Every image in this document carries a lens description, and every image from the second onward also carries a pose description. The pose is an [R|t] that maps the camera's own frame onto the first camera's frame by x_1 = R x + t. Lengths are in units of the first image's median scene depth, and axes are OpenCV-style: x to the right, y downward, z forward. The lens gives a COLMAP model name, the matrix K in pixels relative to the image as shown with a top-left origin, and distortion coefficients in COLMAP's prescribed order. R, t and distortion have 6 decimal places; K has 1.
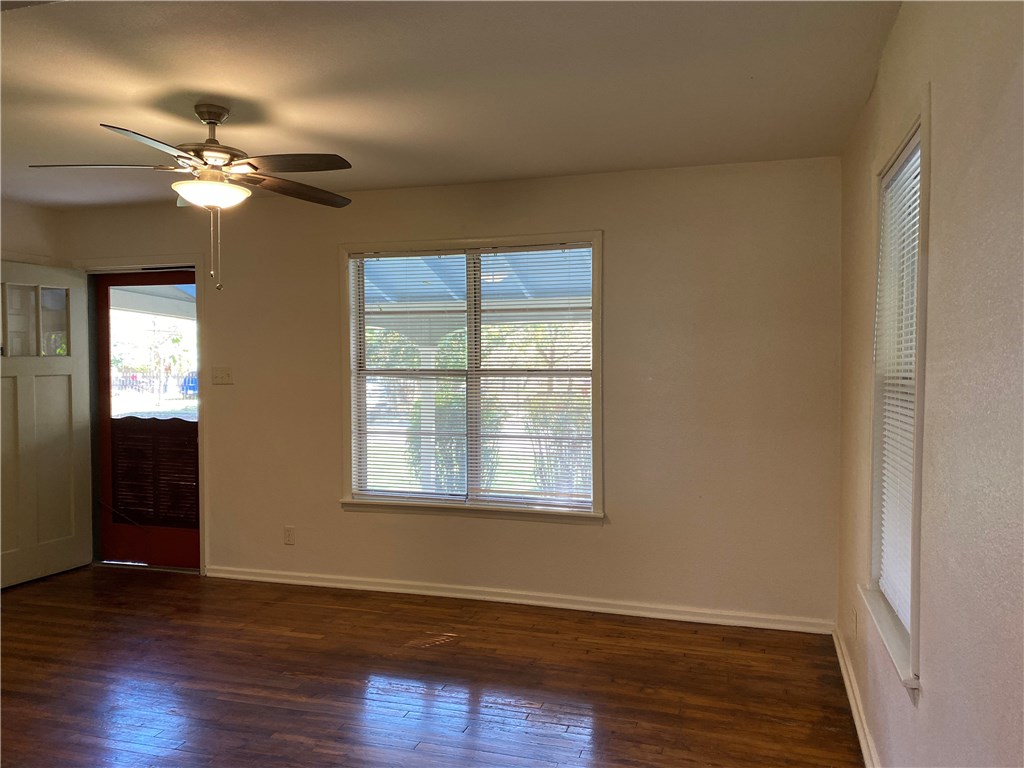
lens RADIAL K [[791.9, 0, 514.8], [0, 791.9, 378.6], [0, 0, 1]] dist [0.082263, -0.073207]
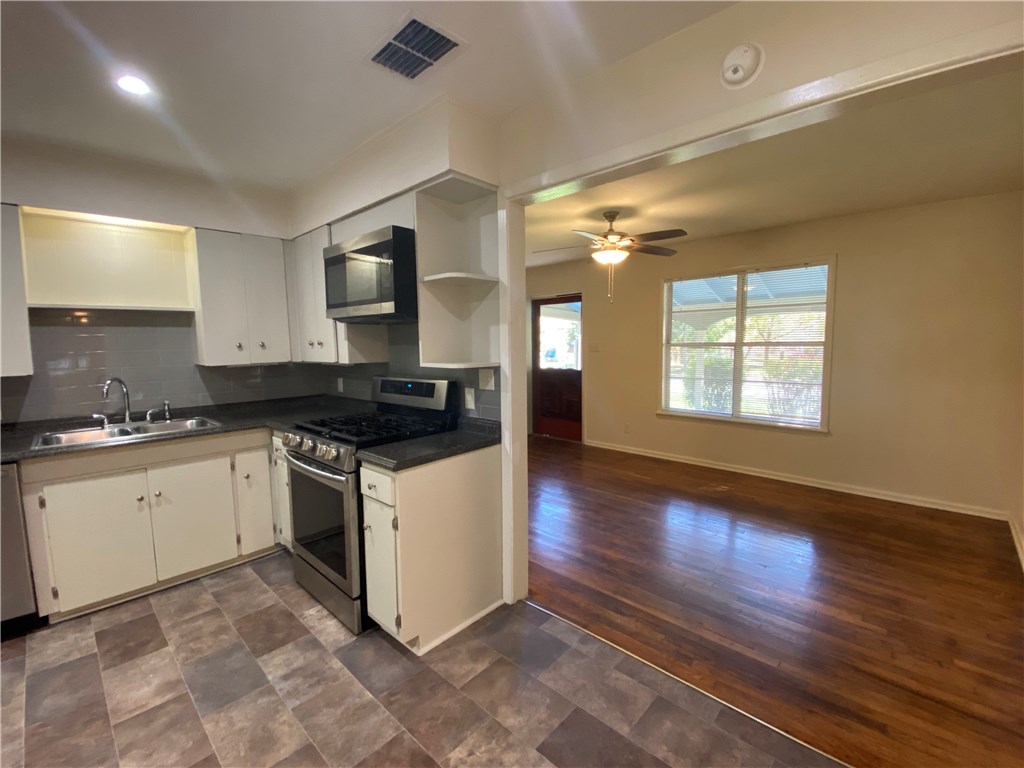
lens RADIAL K [[443.0, 0, 510.0], [0, 443.0, 385.4], [0, 0, 1]] dist [0.036455, -0.029140]
pose [[0.893504, 0.034835, -0.447703, -0.064021], [-0.000331, 0.997037, 0.076919, 0.008045], [0.449056, -0.068580, 0.890868, -0.110271]]
